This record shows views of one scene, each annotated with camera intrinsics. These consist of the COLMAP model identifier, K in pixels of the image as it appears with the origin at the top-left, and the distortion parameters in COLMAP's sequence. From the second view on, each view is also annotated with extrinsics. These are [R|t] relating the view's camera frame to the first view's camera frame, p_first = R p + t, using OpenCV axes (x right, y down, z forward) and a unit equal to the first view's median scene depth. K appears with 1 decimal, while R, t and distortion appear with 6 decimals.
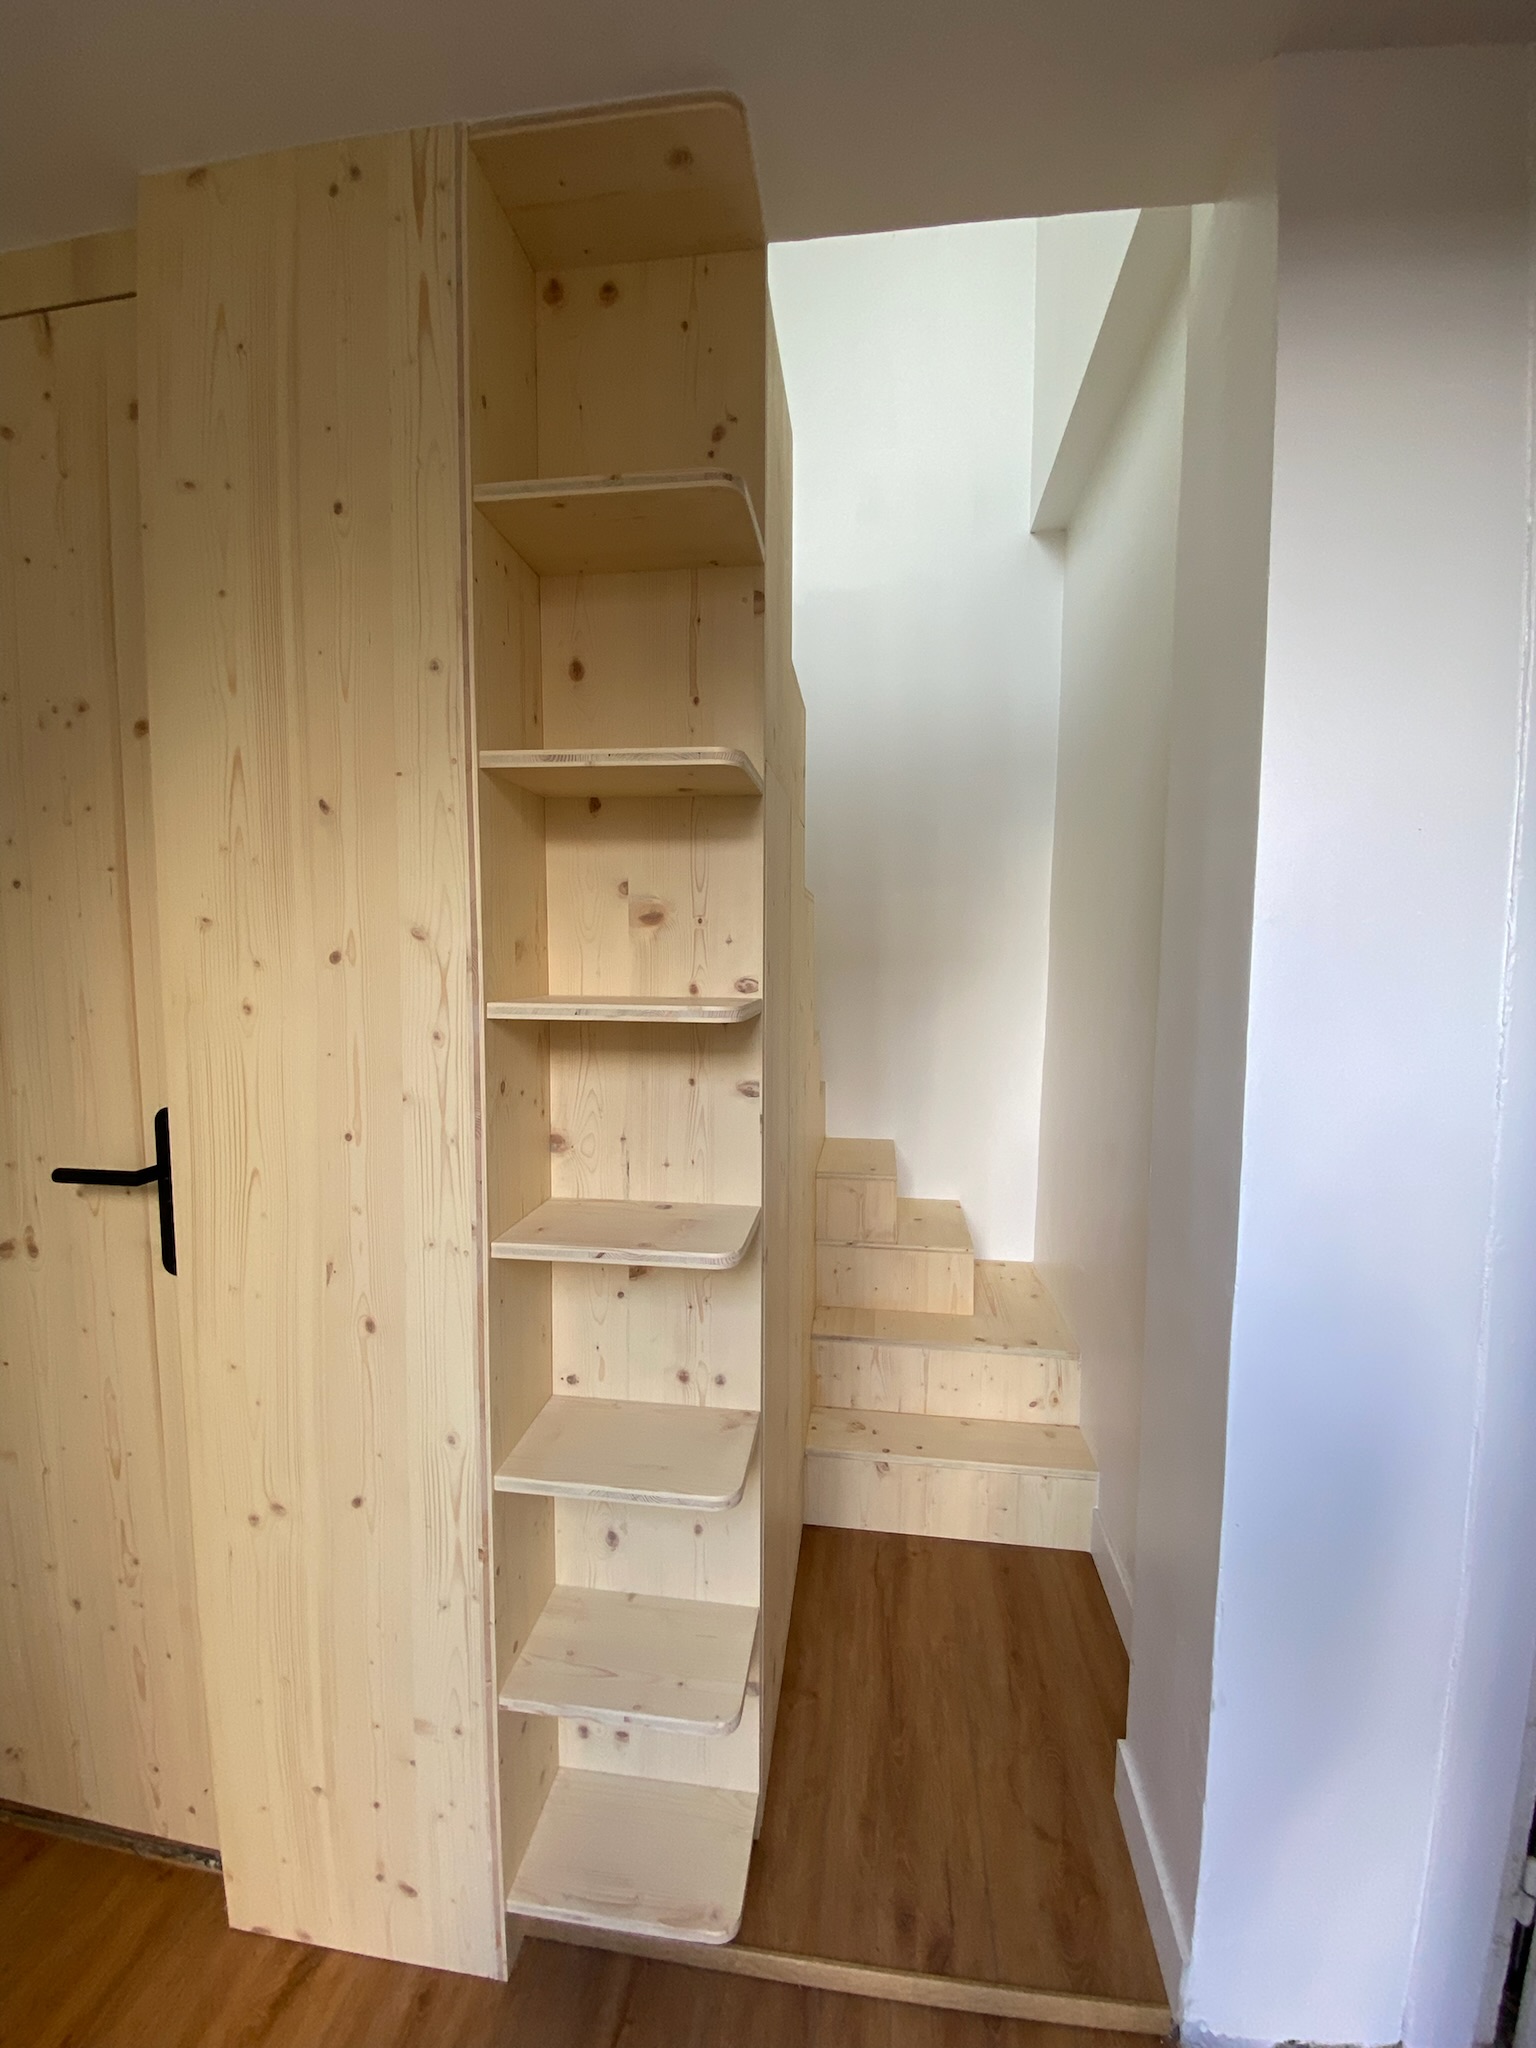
lens RADIAL K [[815.1, 0, 768.0], [0, 815.1, 1024.0], [0, 0, 1]] dist [0.053886, -0.026098]
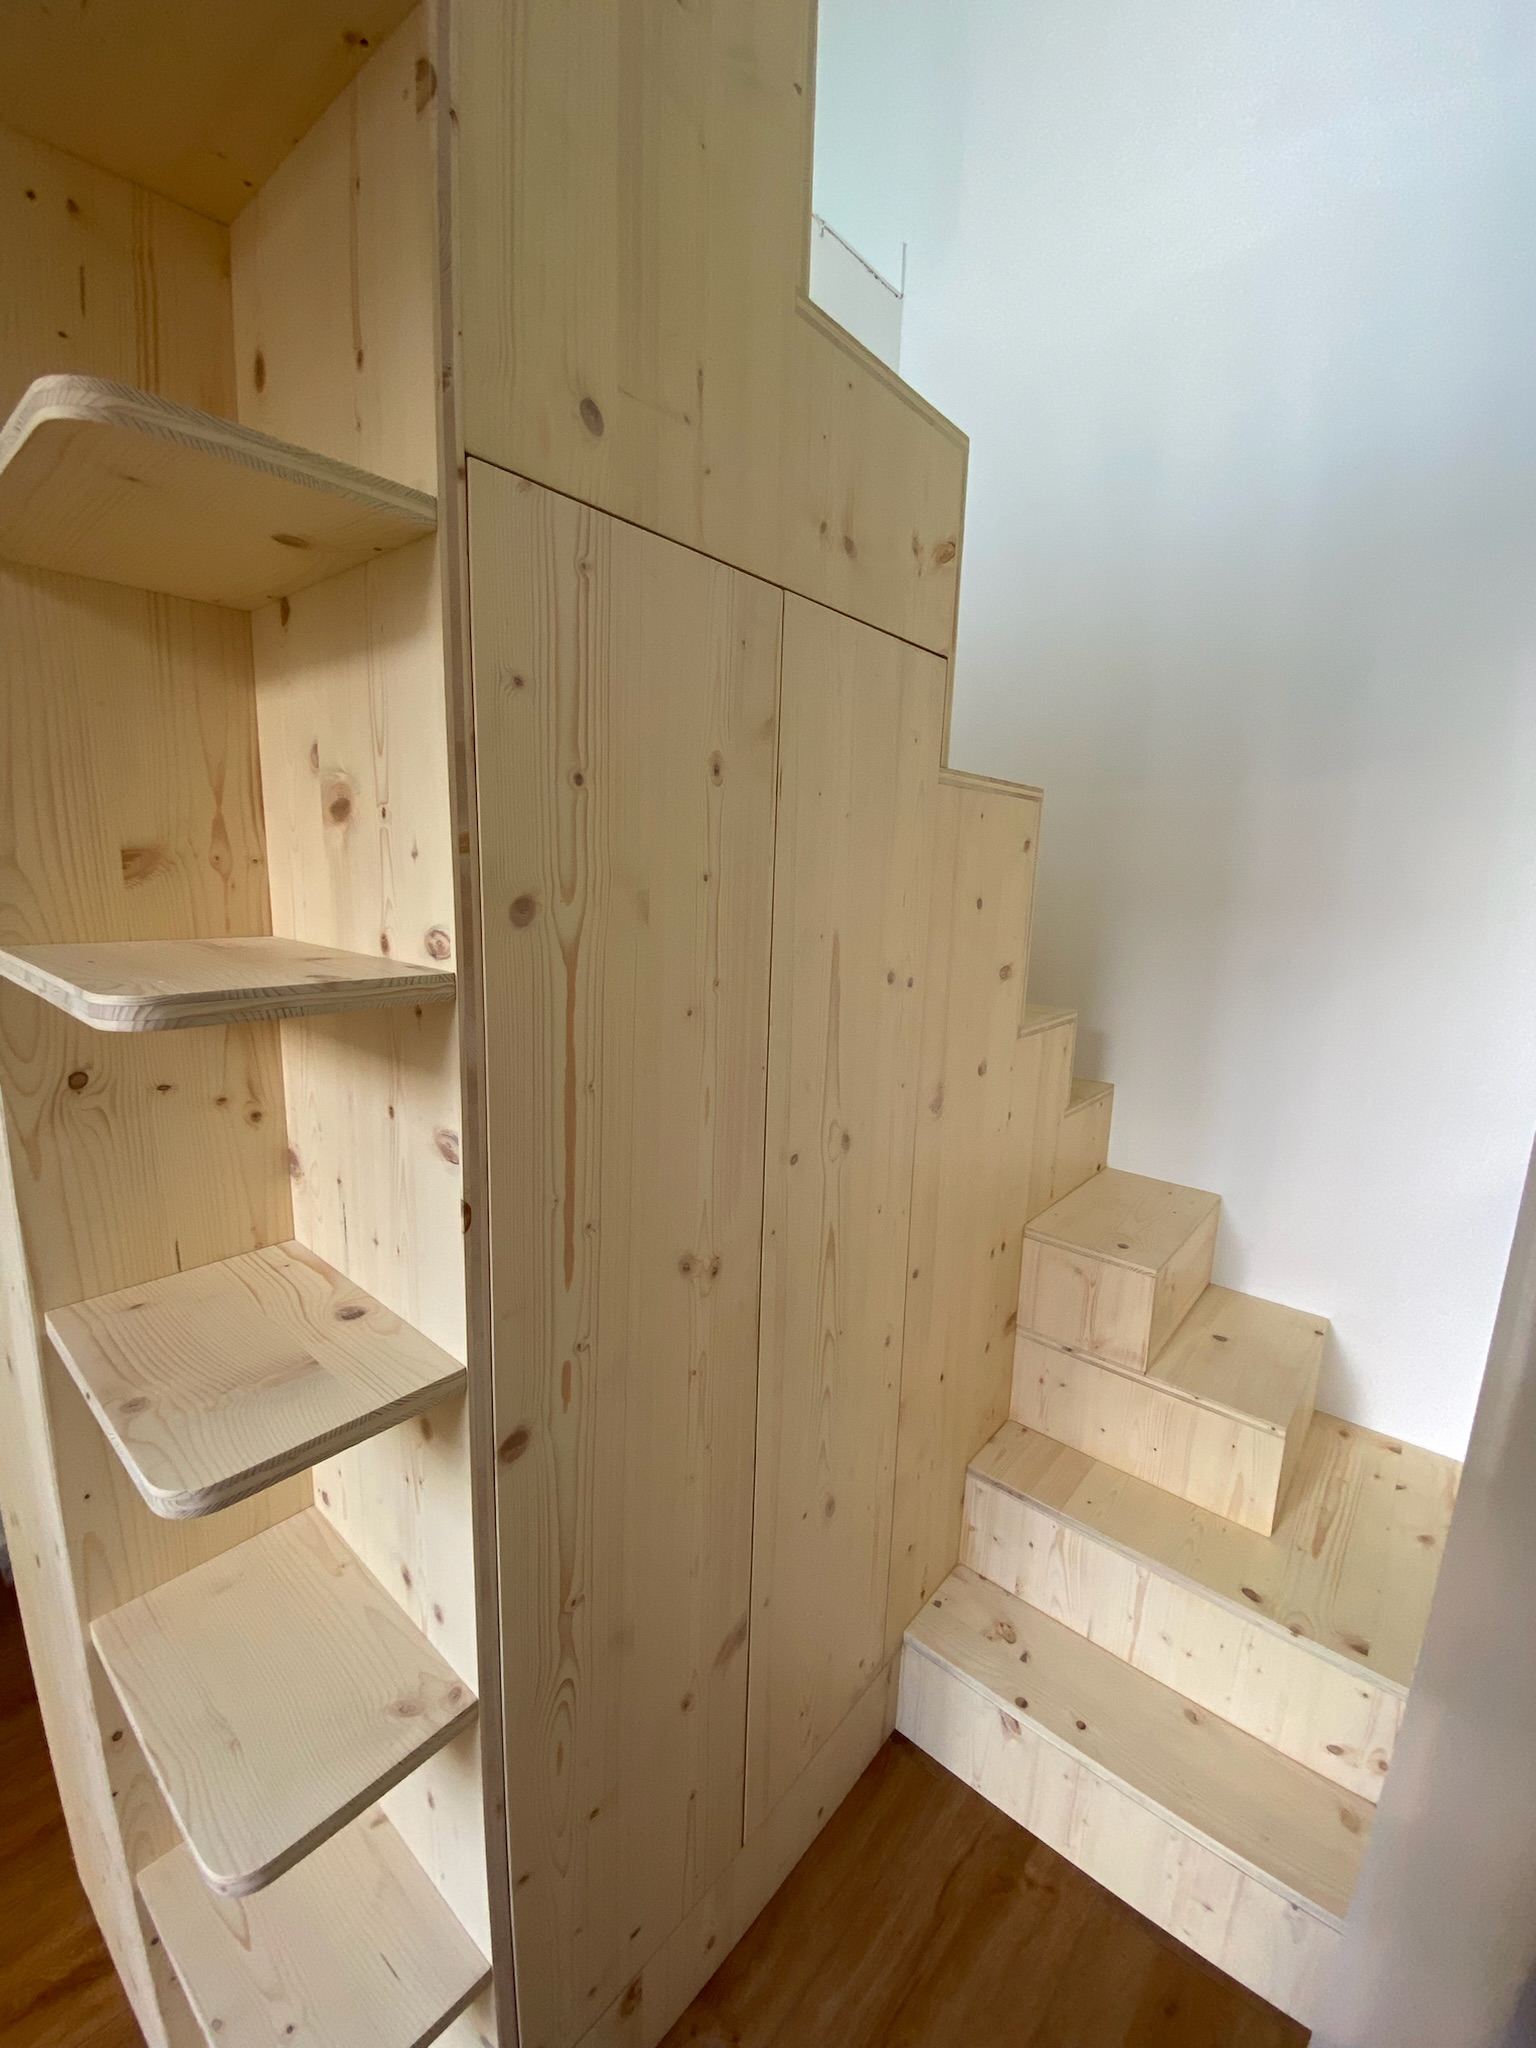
lens RADIAL K [[844.9, 0, 768.0], [0, 844.9, 1024.0], [0, 0, 1]] dist [0.016695, -0.014876]
pose [[0.848471, 0.124132, -0.514478, 0.235161], [-0.077760, 0.990794, 0.110815, -0.040528], [0.523497, -0.054018, 0.850313, 0.371989]]
